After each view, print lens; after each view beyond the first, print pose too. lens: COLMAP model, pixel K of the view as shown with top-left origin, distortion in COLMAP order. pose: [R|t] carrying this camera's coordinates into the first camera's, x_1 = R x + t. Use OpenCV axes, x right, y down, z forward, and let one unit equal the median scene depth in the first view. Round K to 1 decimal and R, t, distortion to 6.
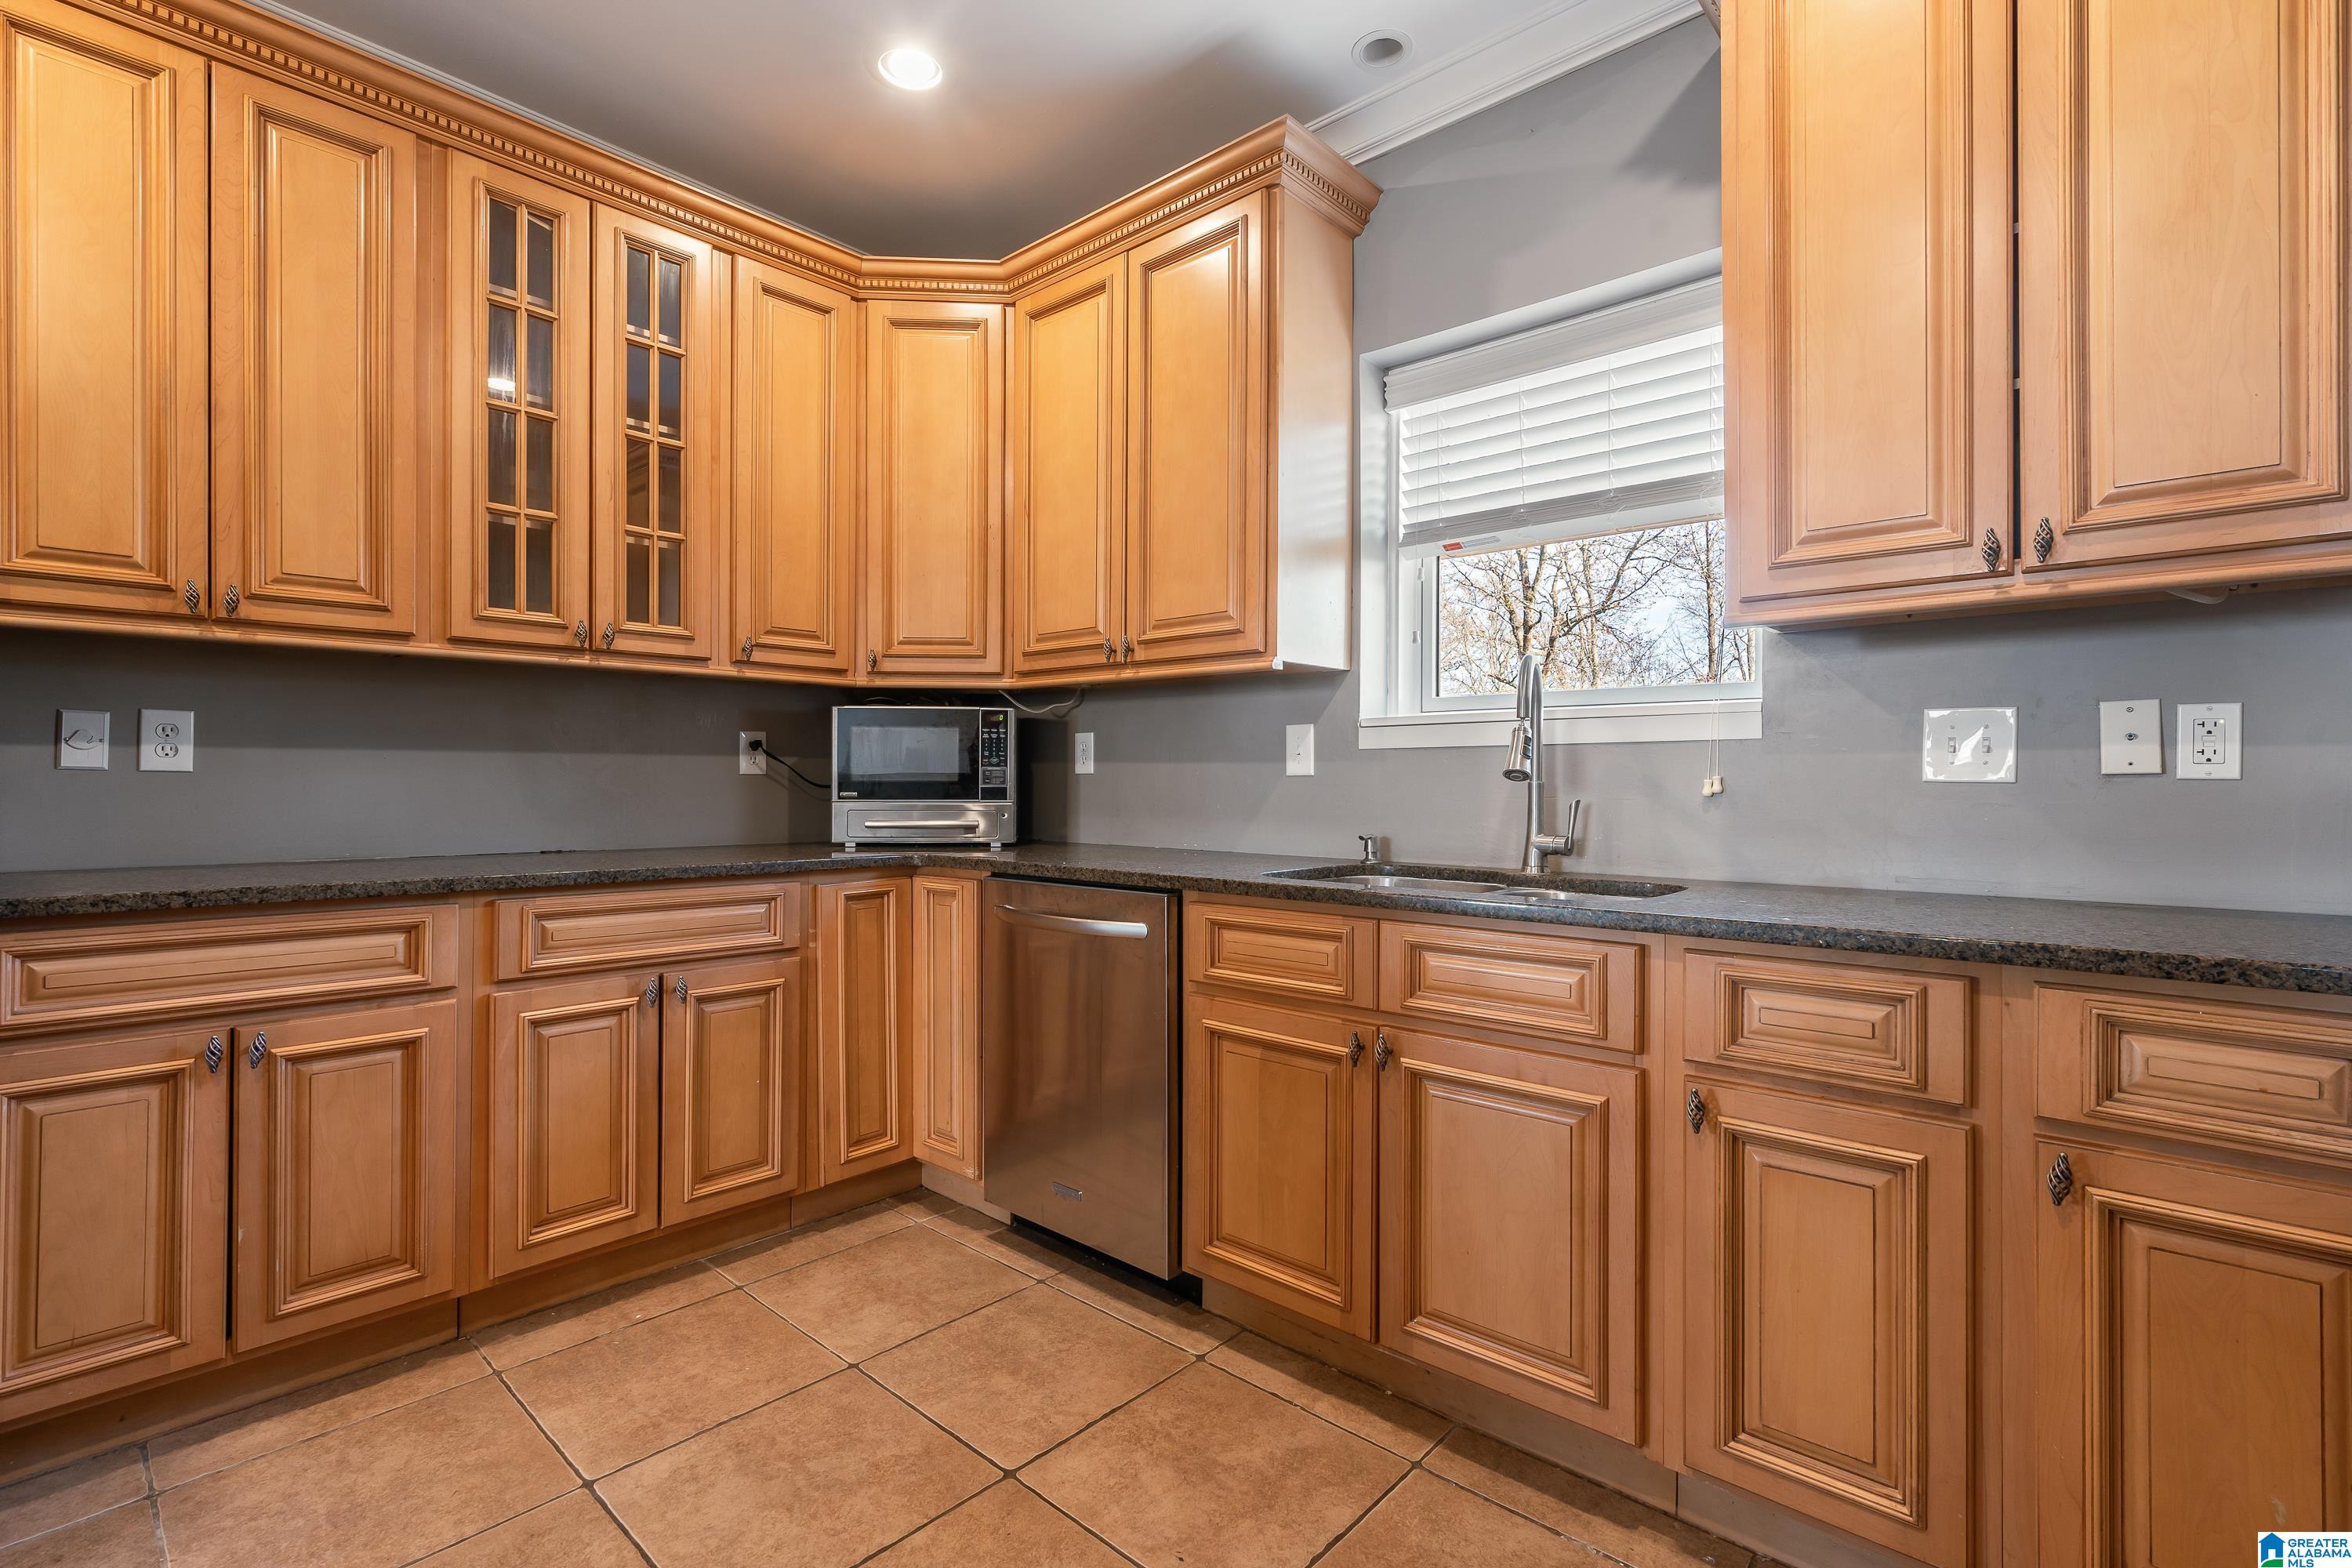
lens RADIAL K [[1081.3, 0, 1162.3], [0, 1081.3, 780.9], [0, 0, 1]] dist [-0.008140, 0.004339]
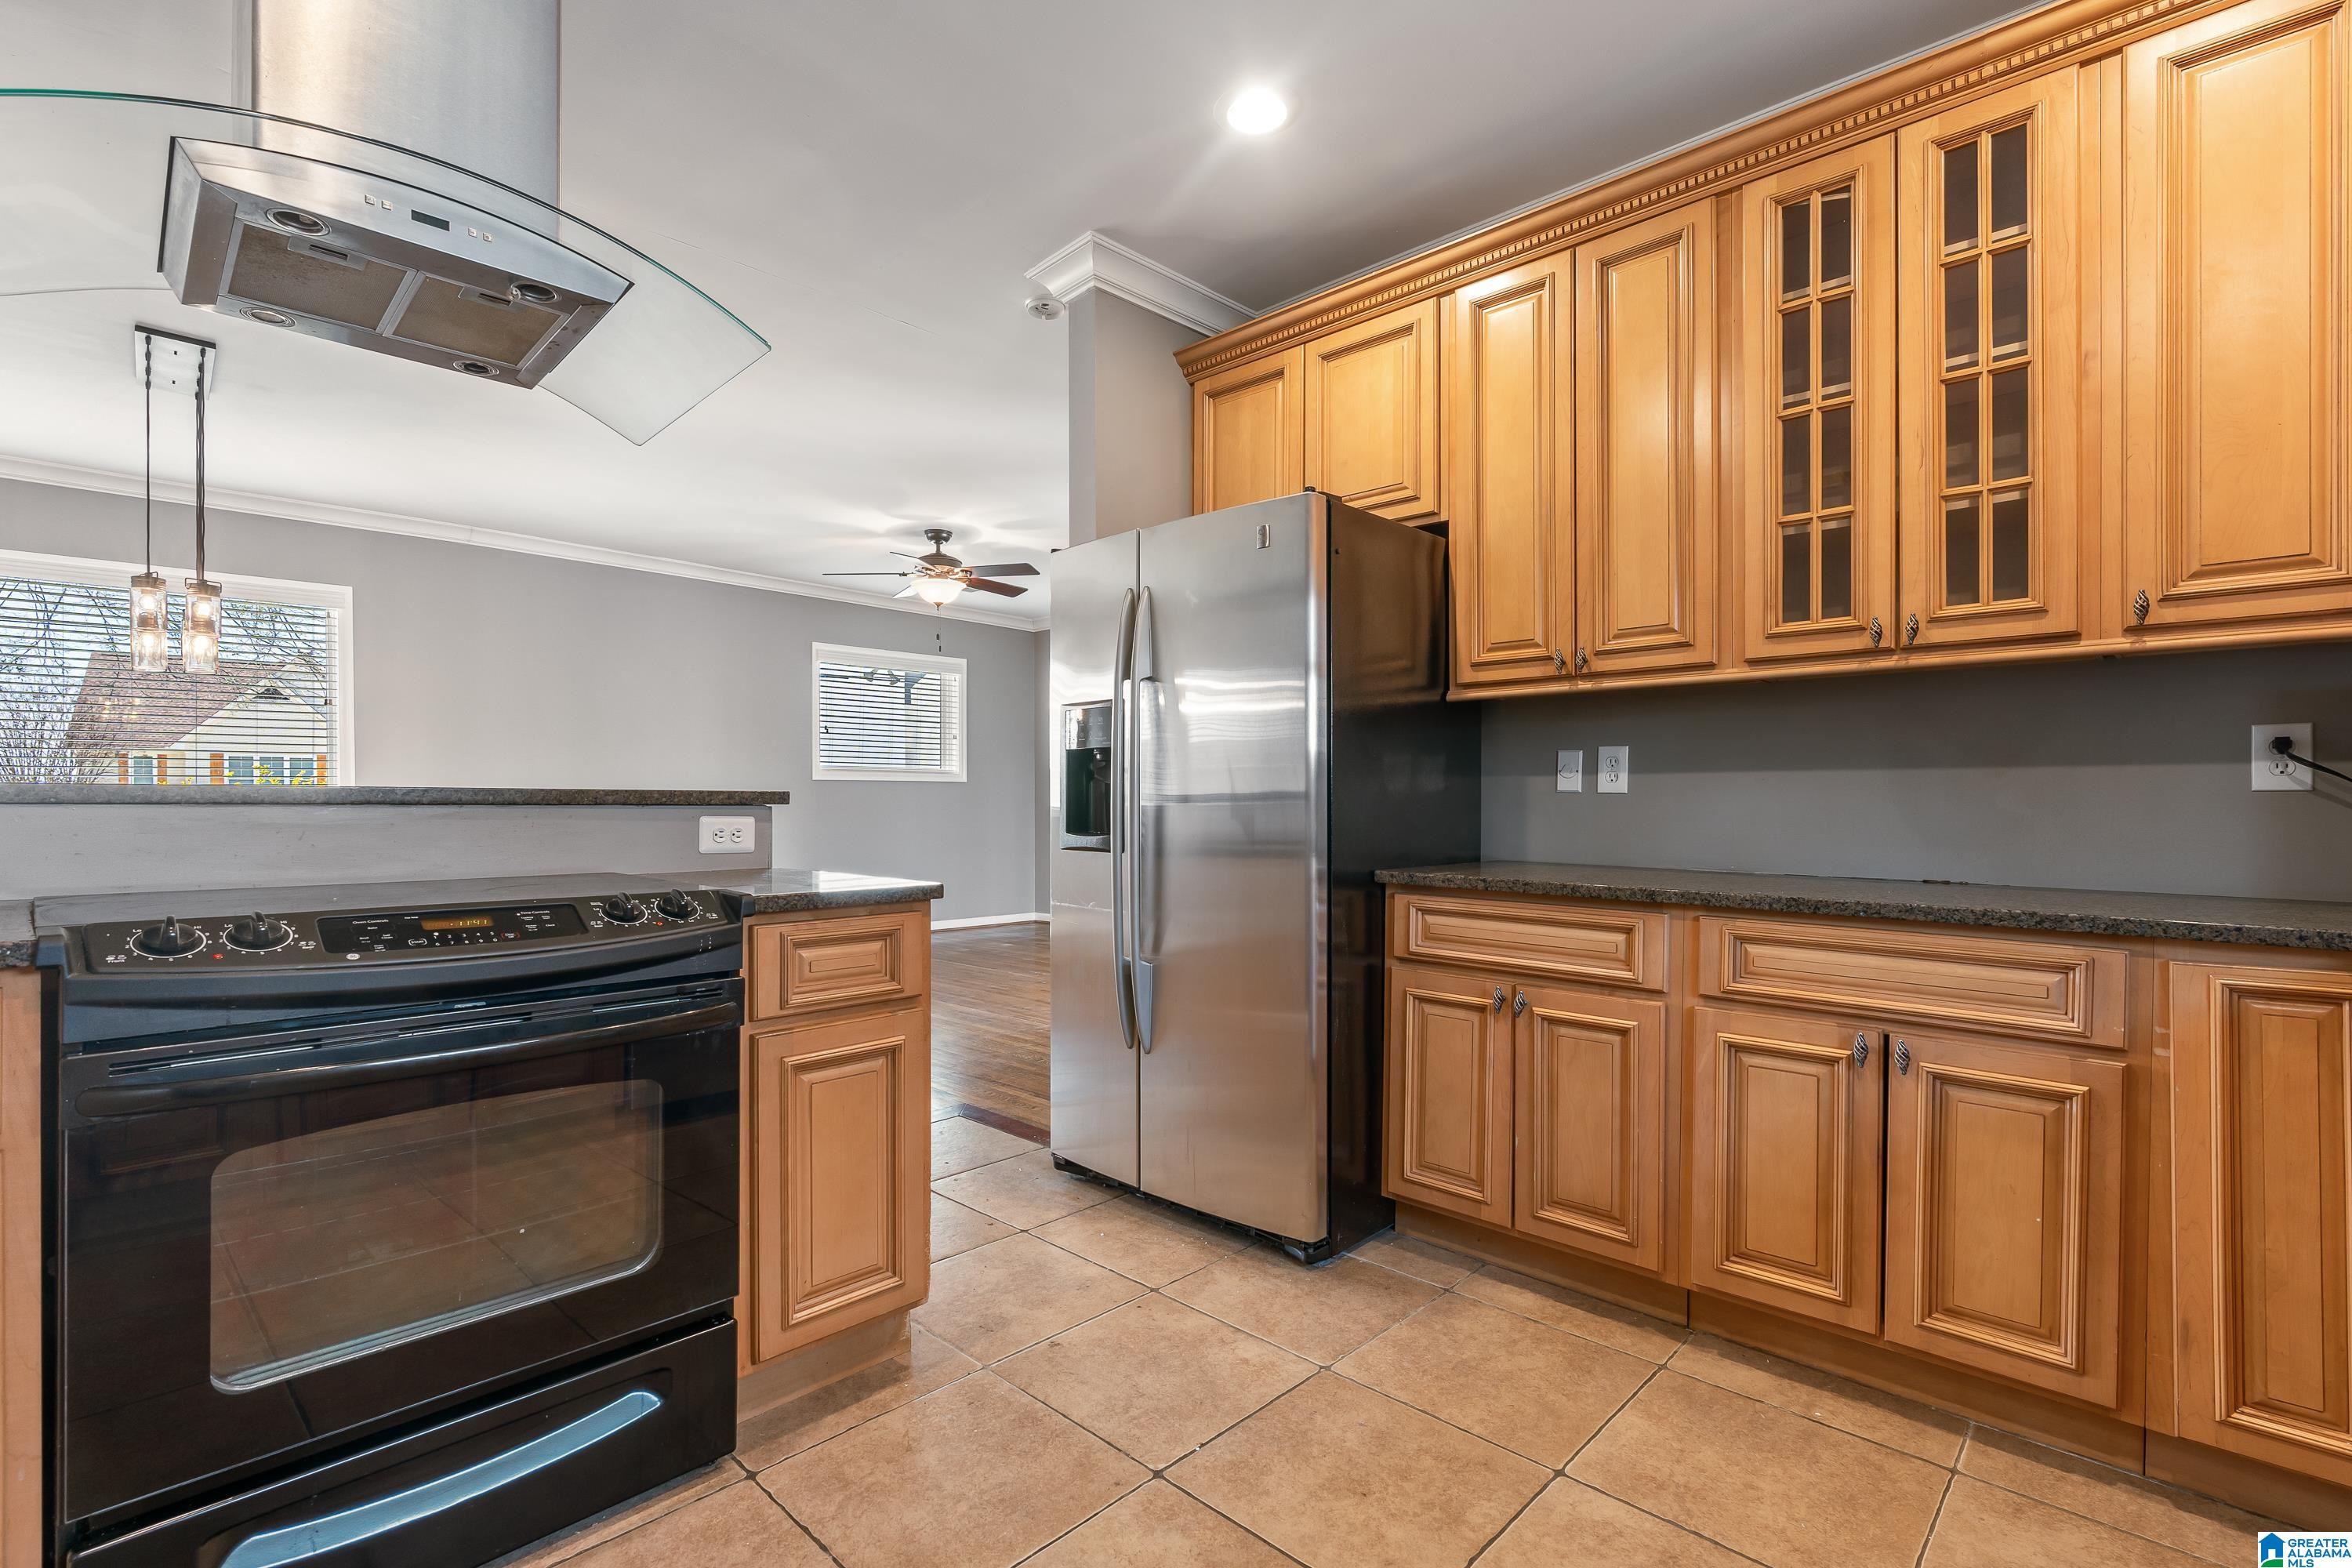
lens RADIAL K [[1081.3, 0, 1160.0], [0, 1081.3, 797.6], [0, 0, 1]] dist [-0.008140, 0.004339]
pose [[-0.032167, -0.002871, -0.999478, 0.374259], [-0.001125, 0.999995, -0.002836, 0.001283], [0.999482, 0.001033, -0.032170, 0.460330]]
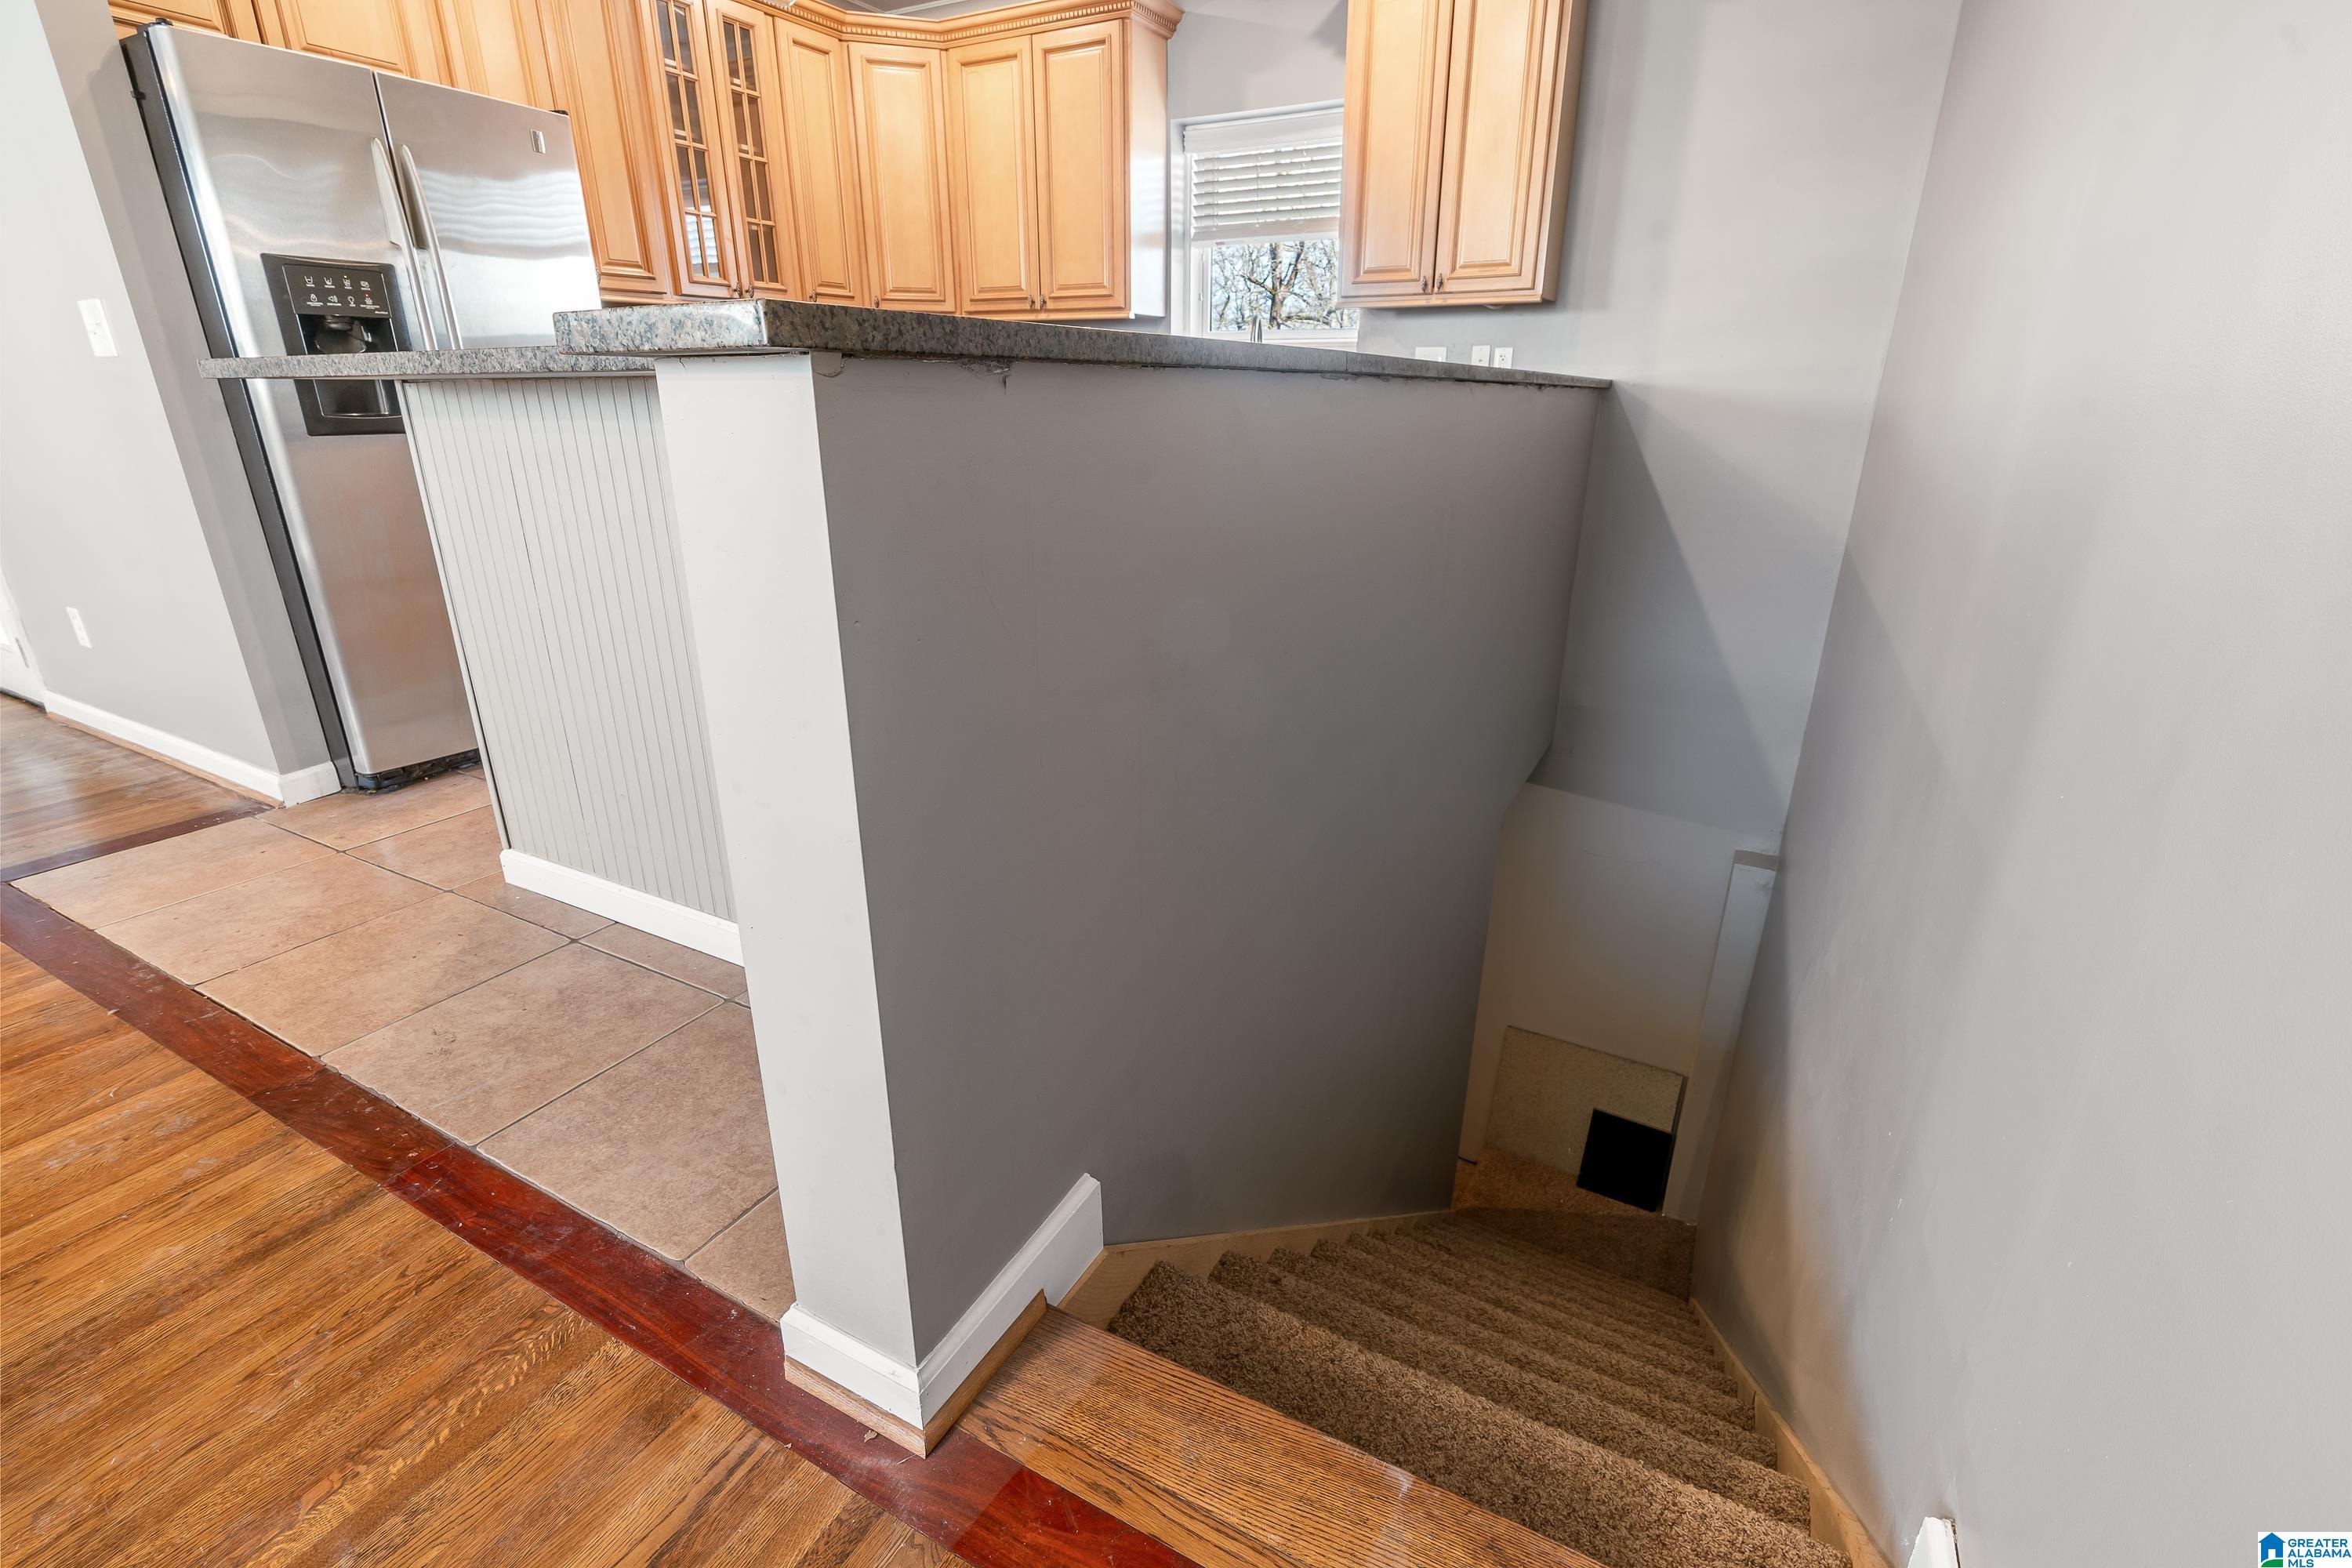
lens RADIAL K [[1081.3, 0, 1181.1], [0, 1081.3, 794.2], [0, 0, 1]] dist [-0.008140, 0.004339]
pose [[0.970642, -0.085487, 0.224823, -0.318949], [0.001304, 0.936565, 0.350492, 0.016040], [-0.240523, -0.339909, 0.909181, -1.068267]]
